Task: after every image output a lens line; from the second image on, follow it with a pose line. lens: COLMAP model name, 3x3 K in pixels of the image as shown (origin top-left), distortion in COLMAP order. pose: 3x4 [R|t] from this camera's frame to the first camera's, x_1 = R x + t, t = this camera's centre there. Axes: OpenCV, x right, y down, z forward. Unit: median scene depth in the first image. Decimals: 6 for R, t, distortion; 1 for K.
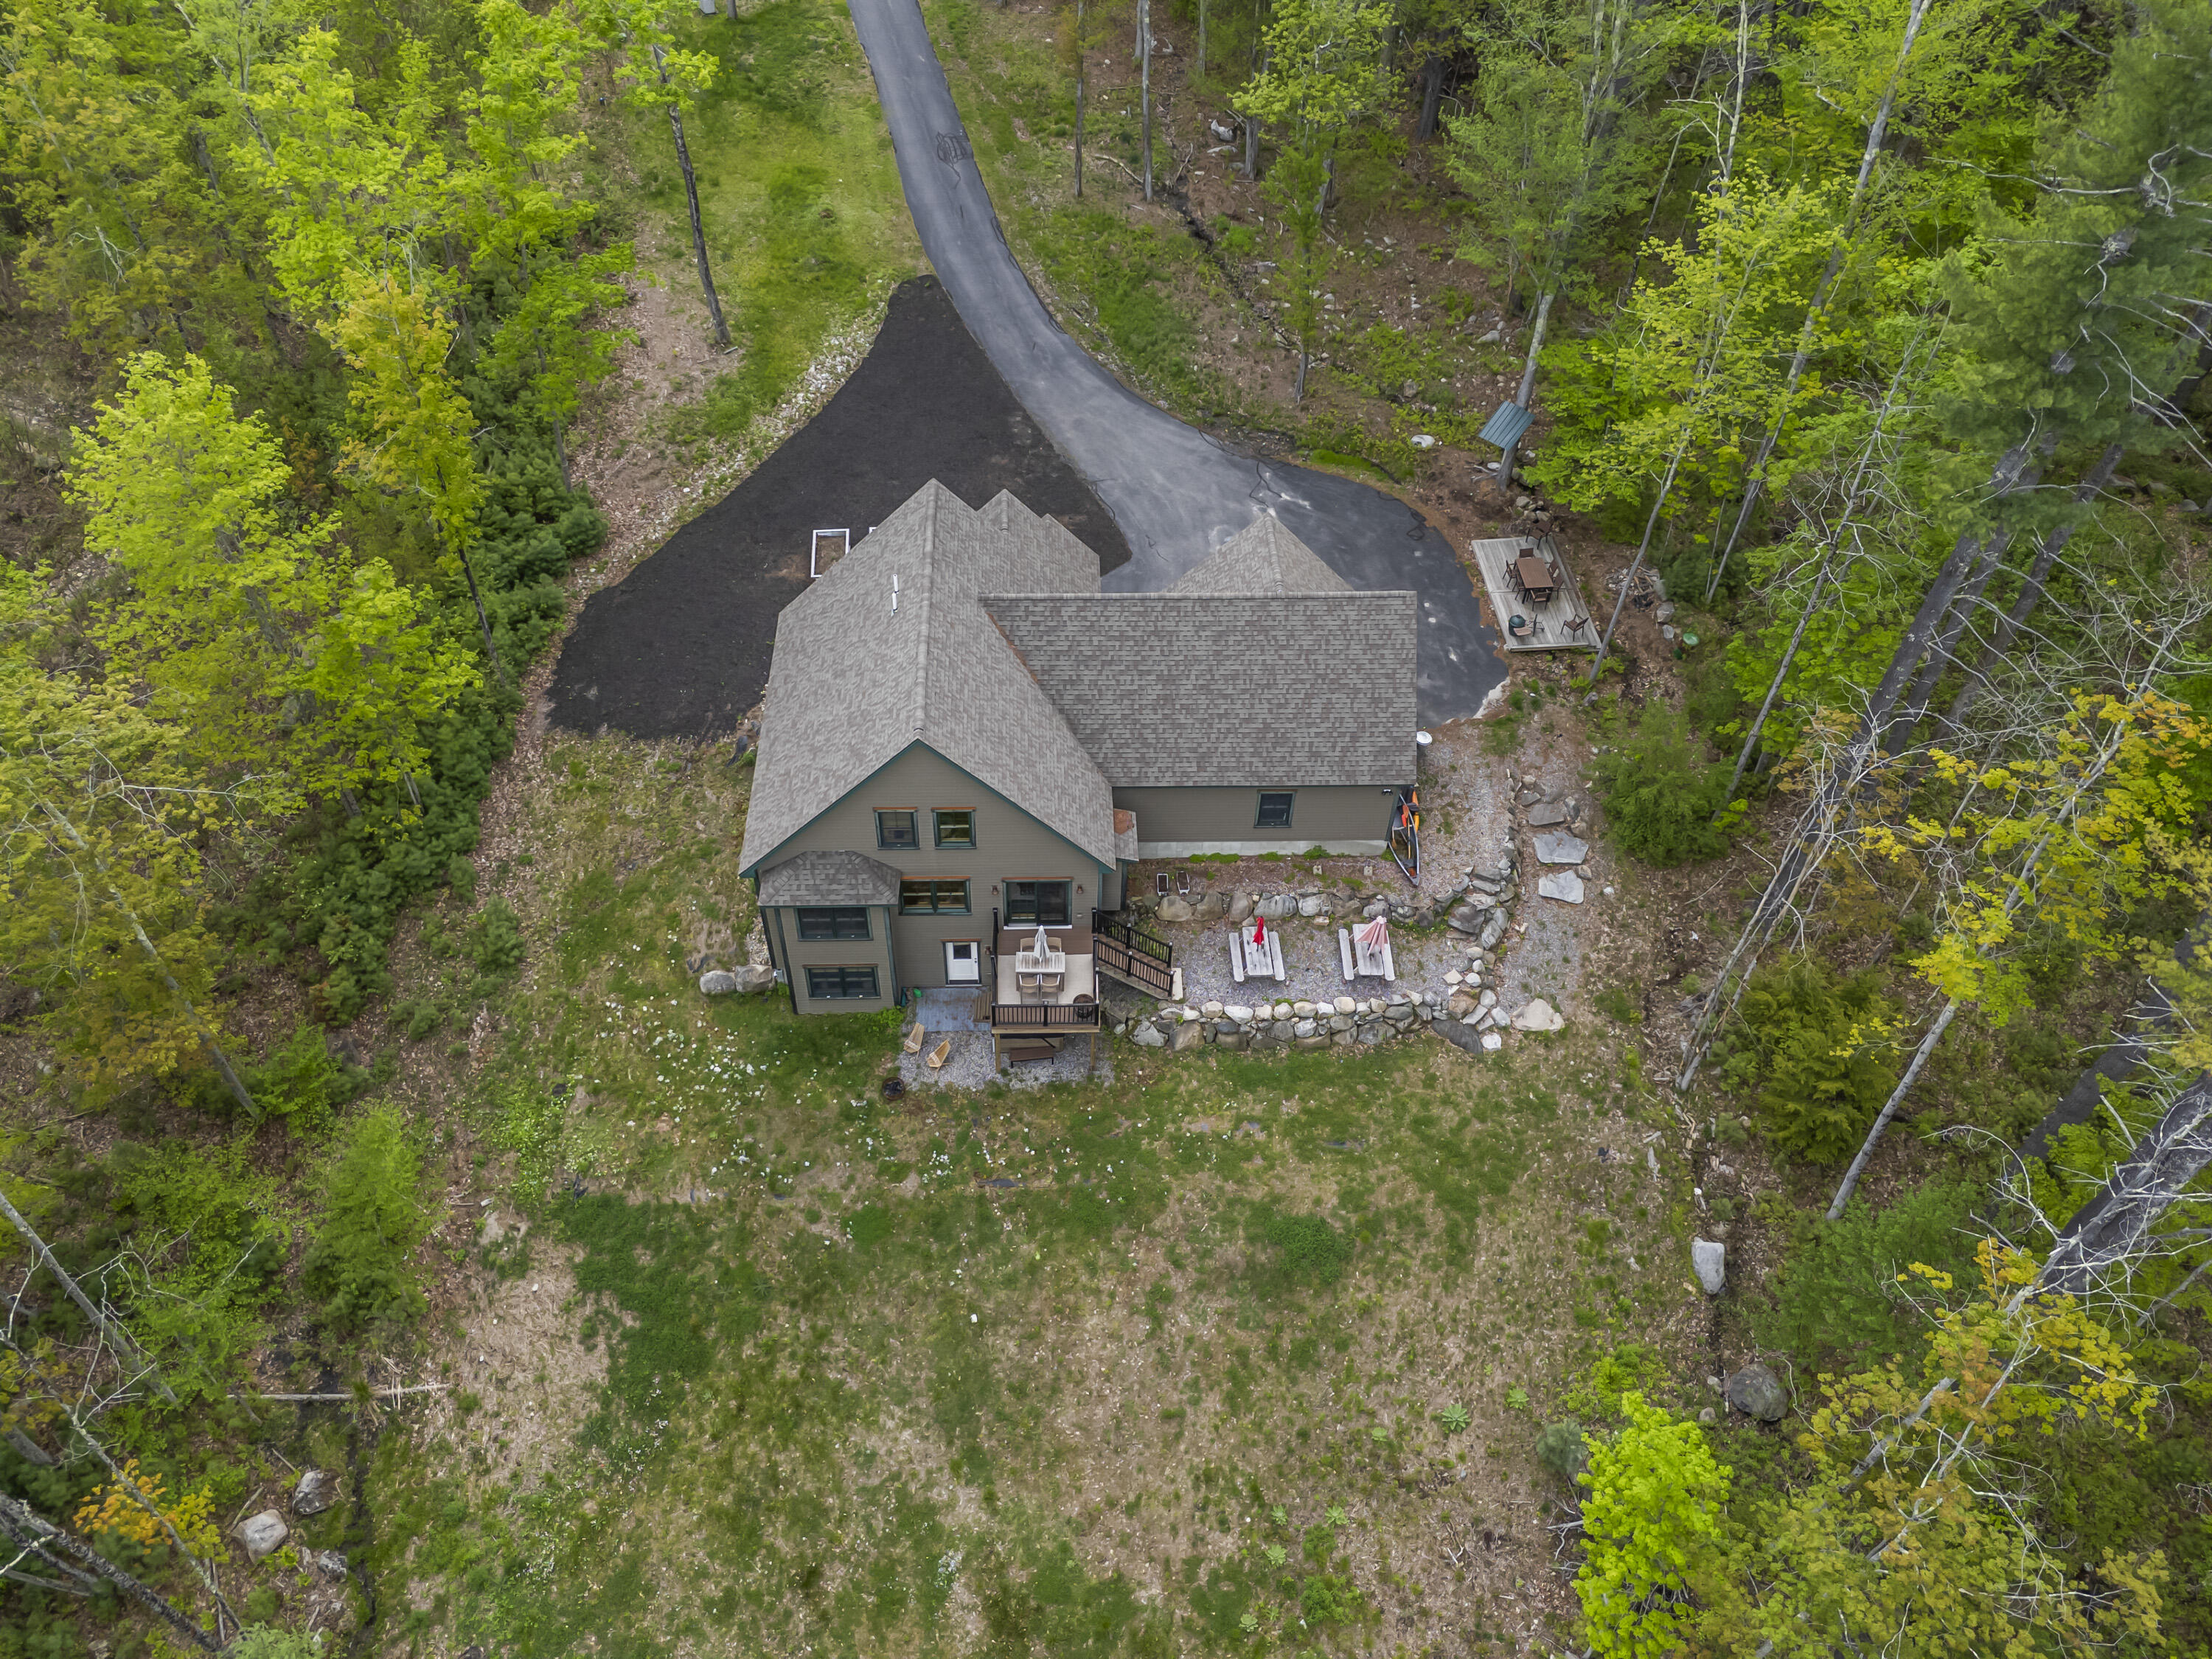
lens RADIAL K [[1630.5, 0, 1101.1], [0, 1630.5, 818.3], [0, 0, 1]] dist [0.119690, -0.166968]
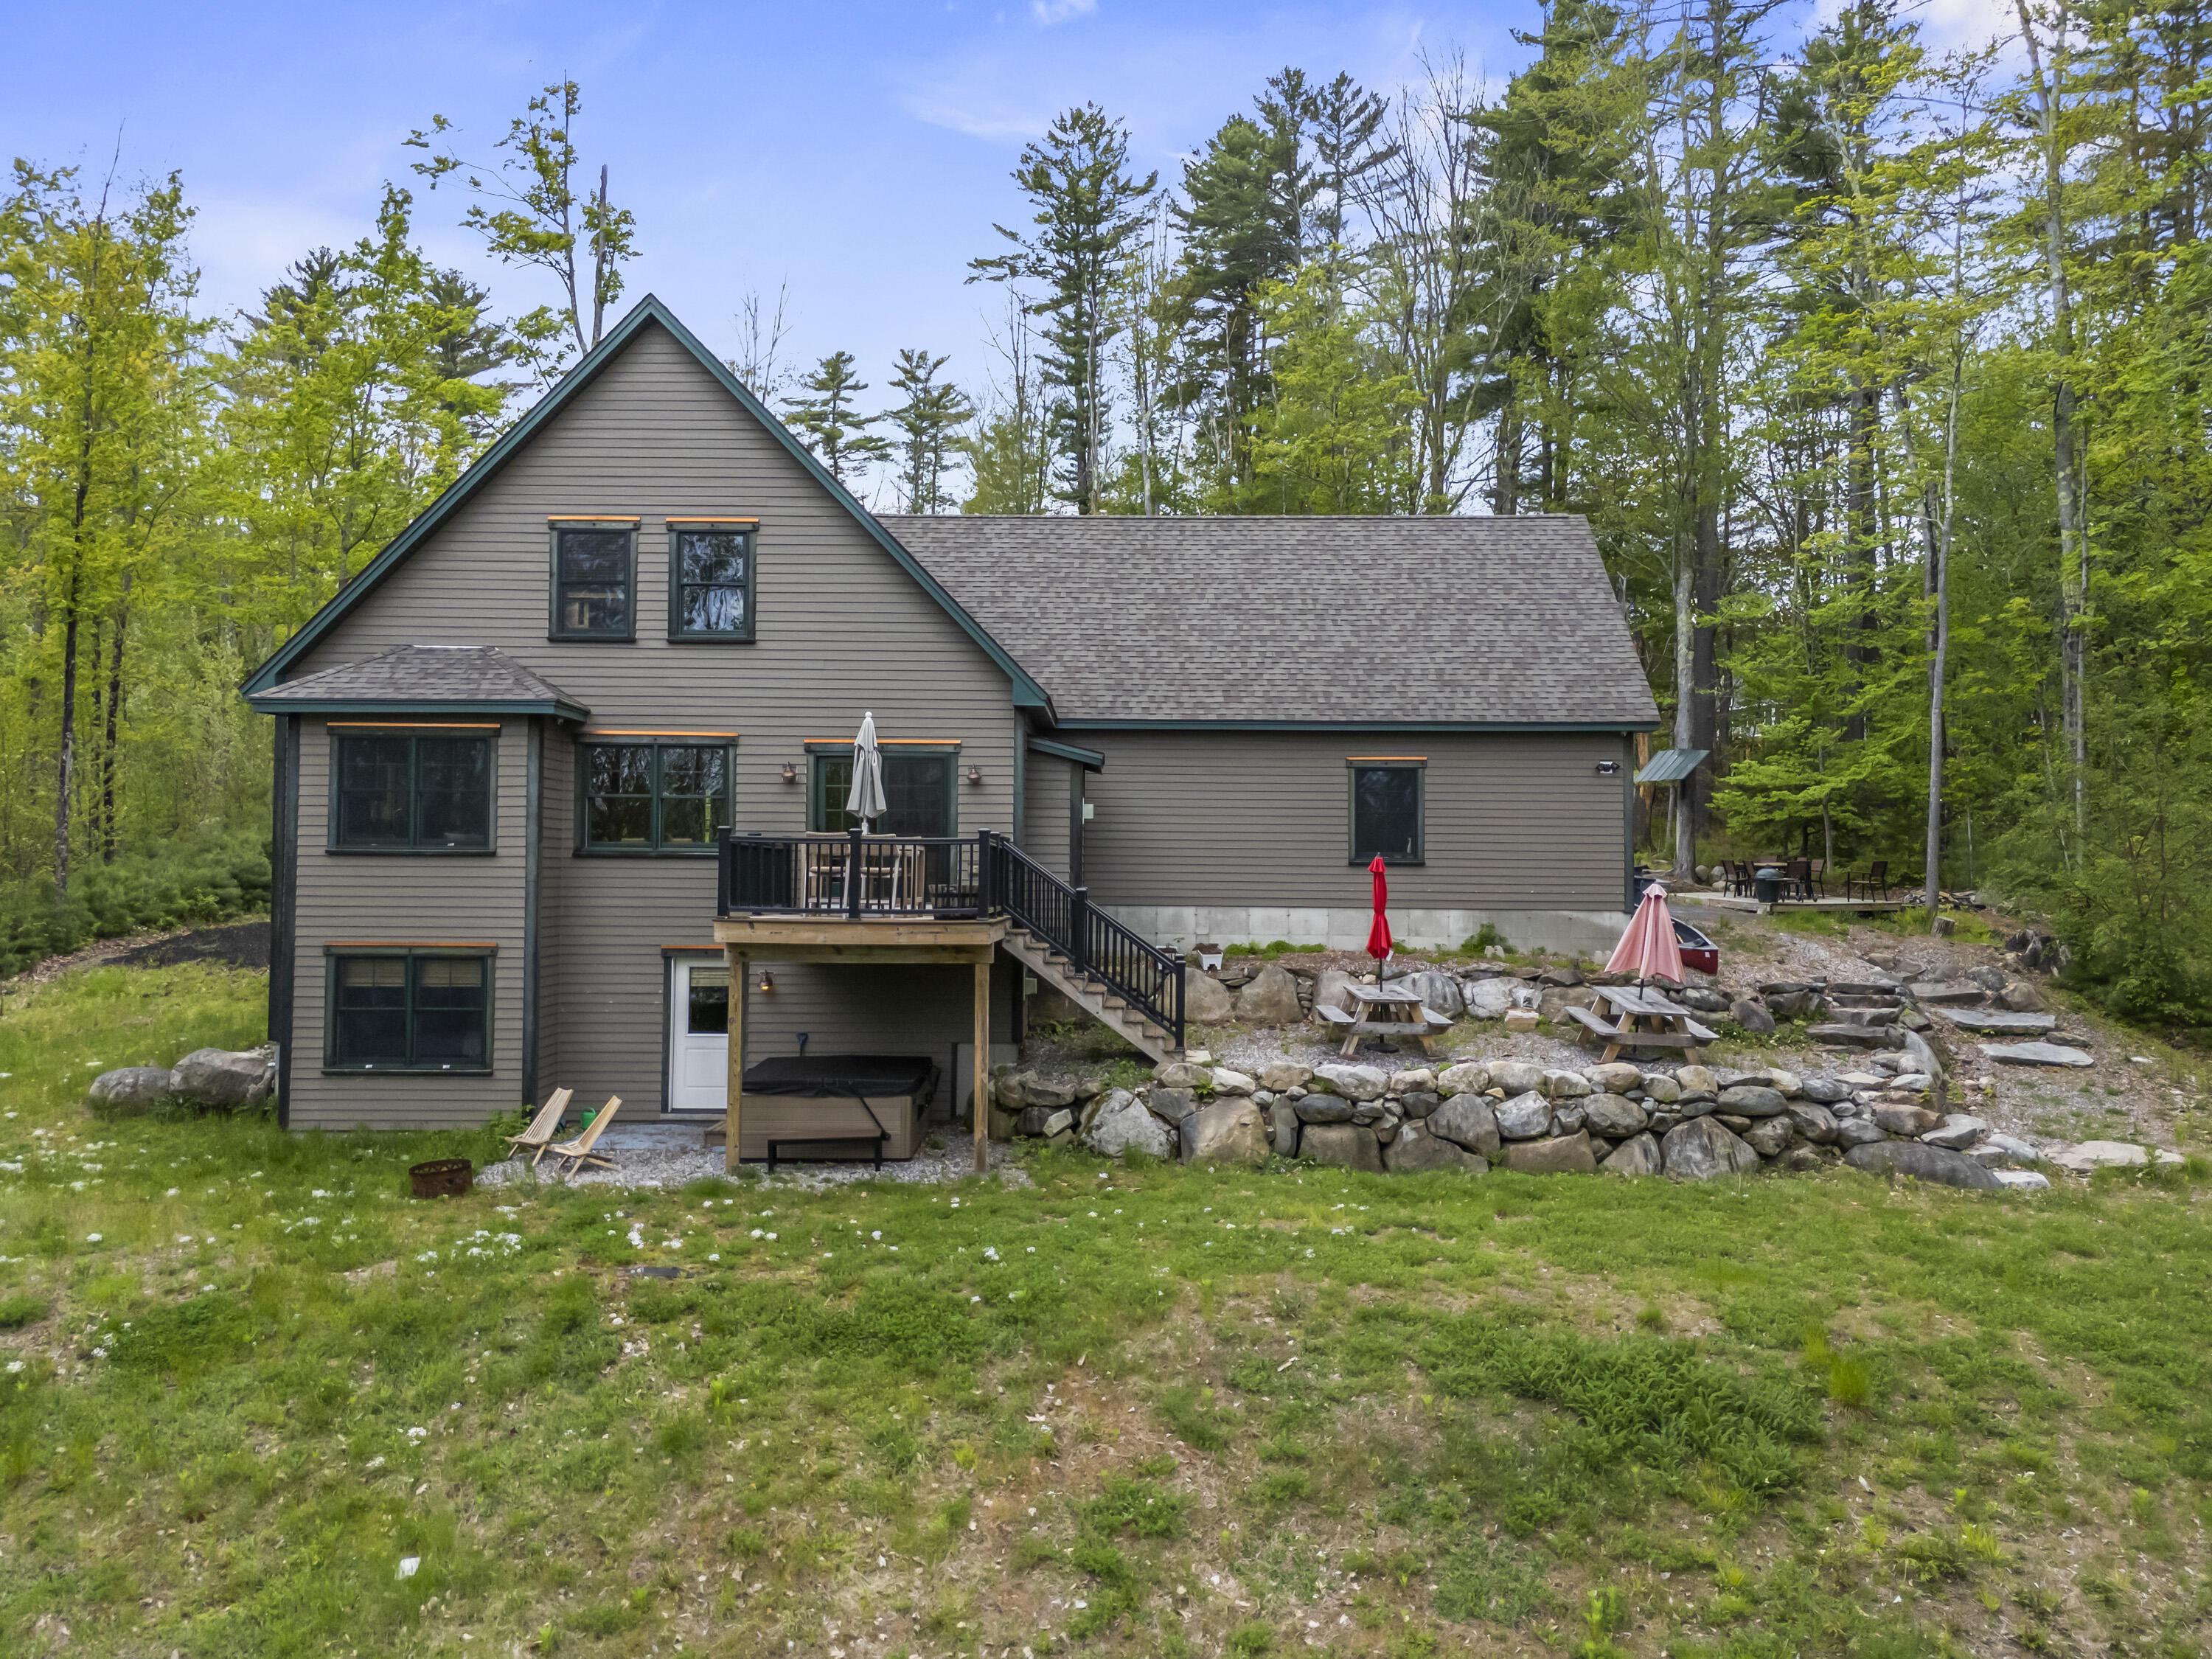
lens RADIAL K [[1630.5, 0, 1101.1], [0, 1630.5, 818.3], [0, 0, 1]] dist [0.119690, -0.166968]
pose [[0.999111, -0.016361, -0.038842, 0.039321], [-0.018142, 0.664886, -0.746724, 0.382764], [0.038043, 0.746766, 0.663998, 0.681847]]
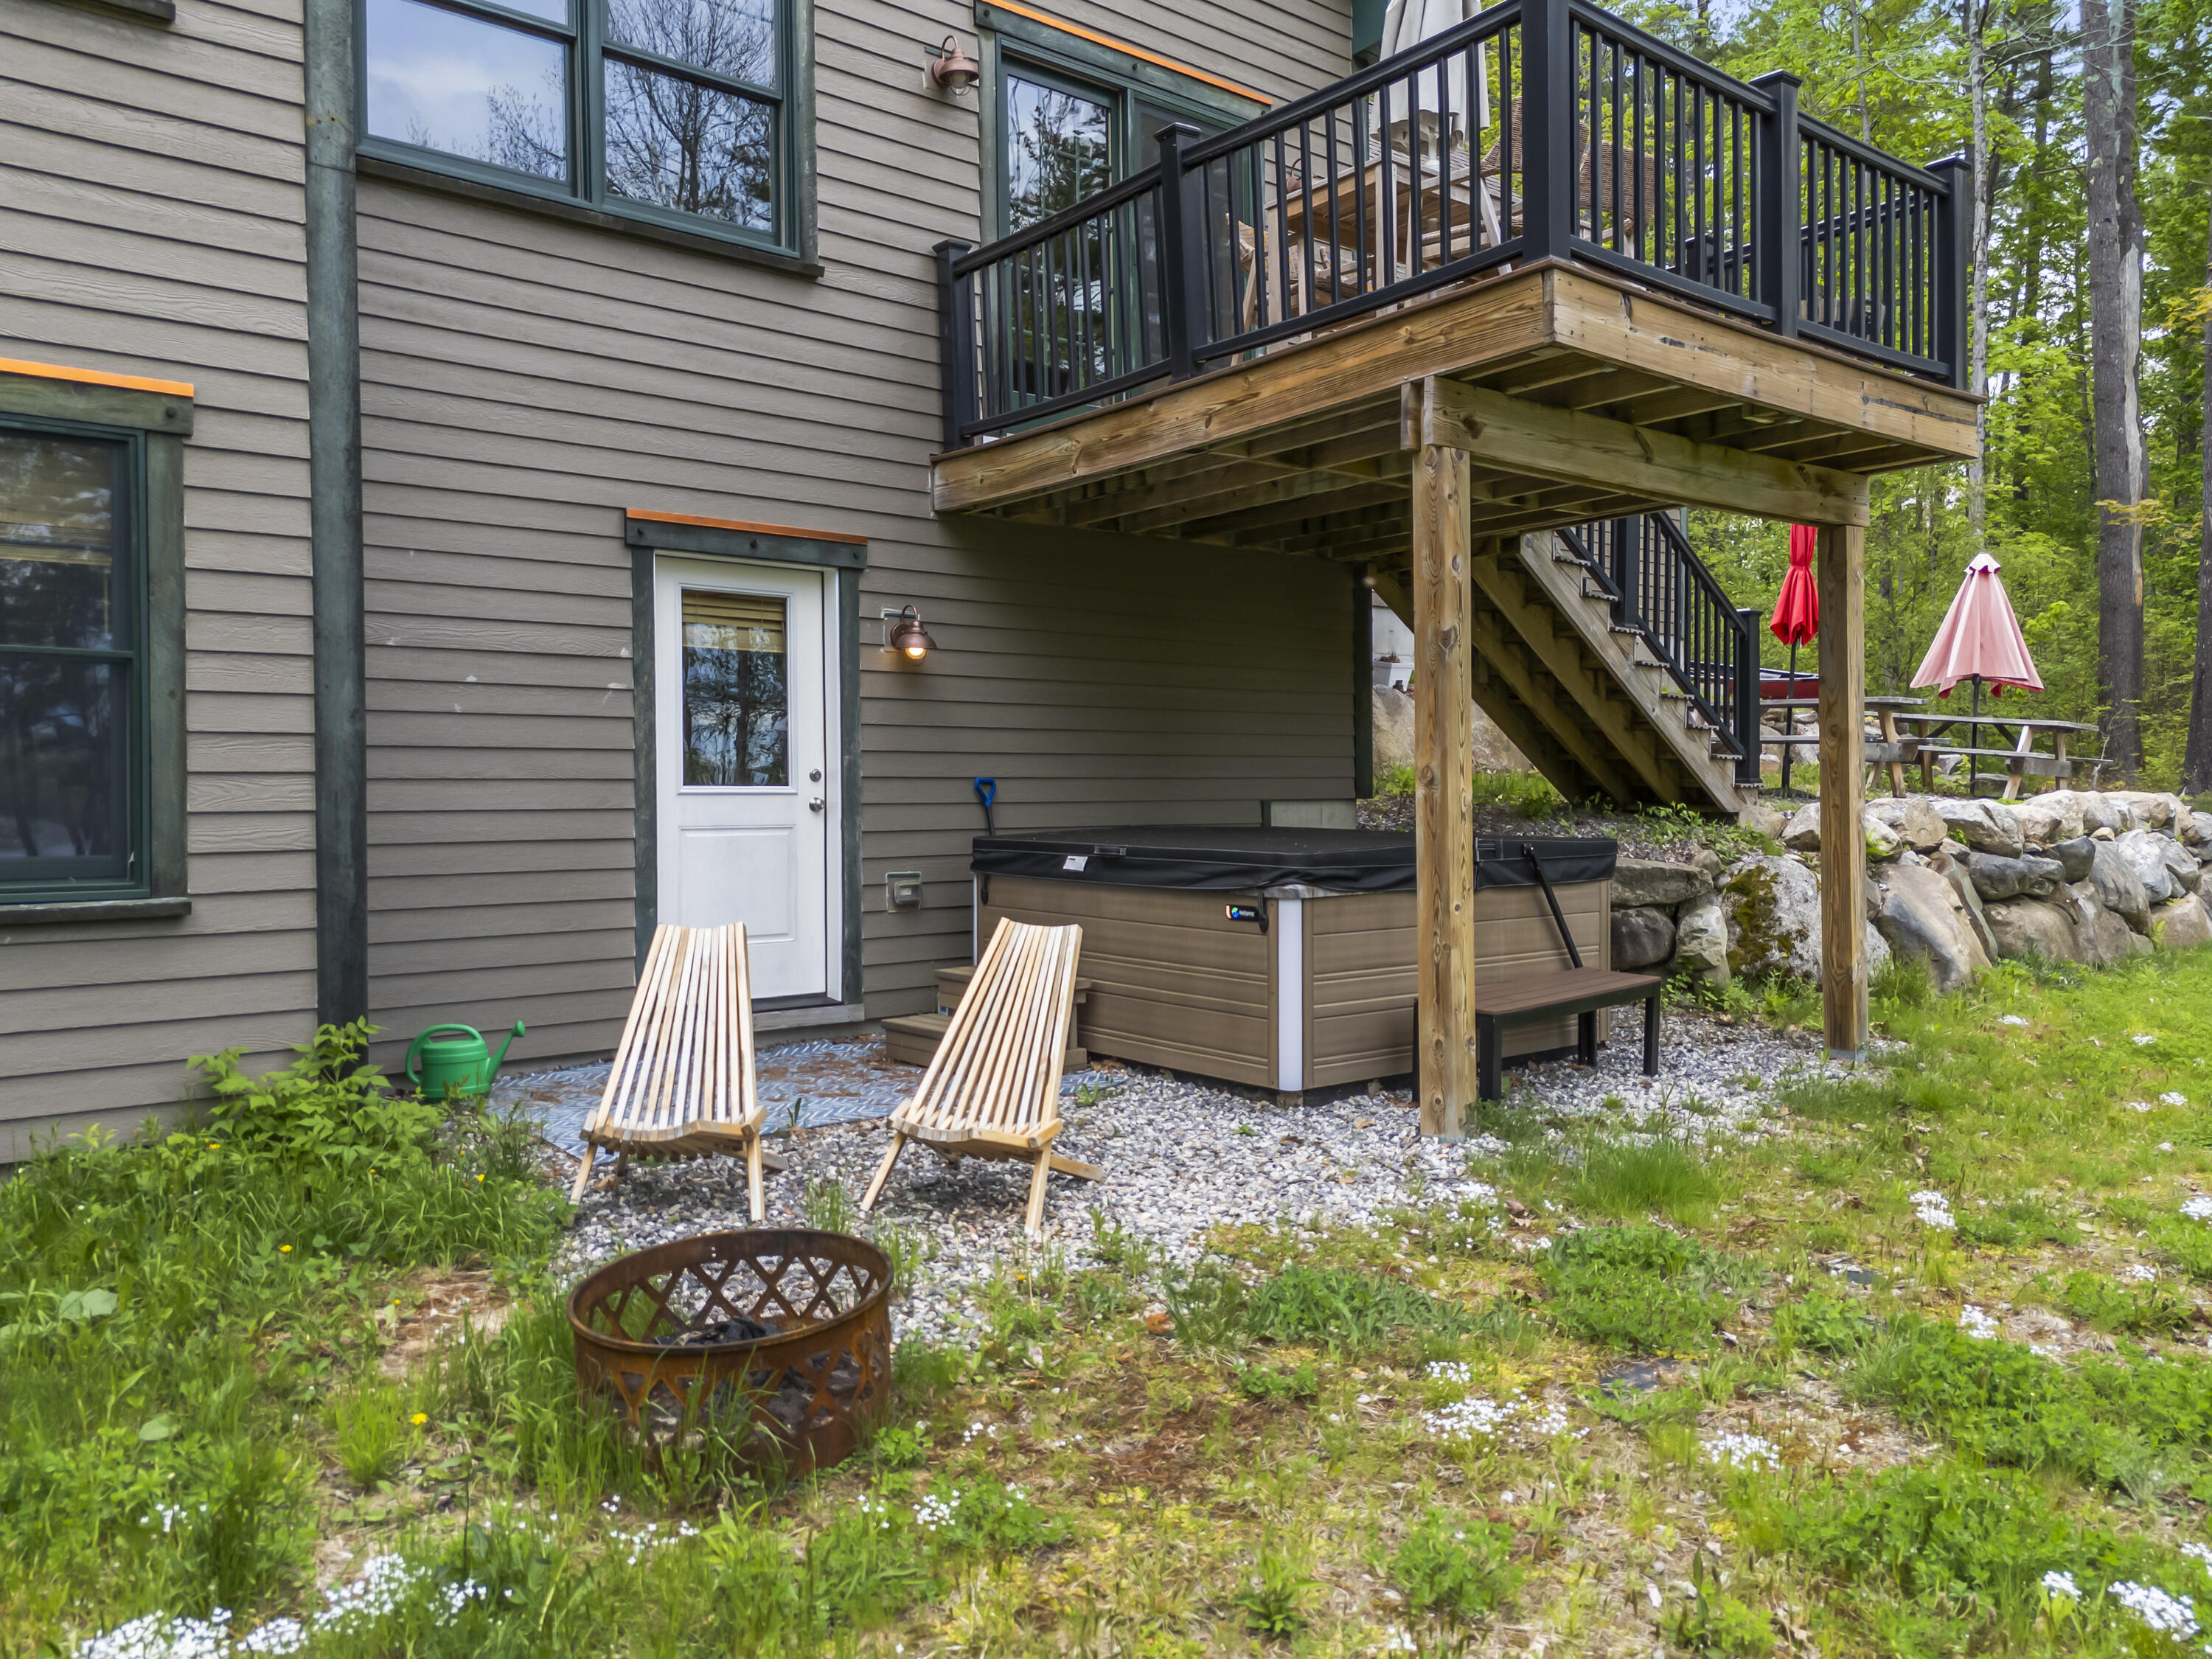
lens RADIAL K [[1630.5, 0, 1101.1], [0, 1630.5, 818.3], [0, 0, 1]] dist [0.119690, -0.166968]
pose [[0.790055, -0.039242, 0.611779, -0.154651], [0.461885, 0.694274, -0.551947, 0.191666], [-0.403083, 0.718640, 0.566640, 0.921034]]
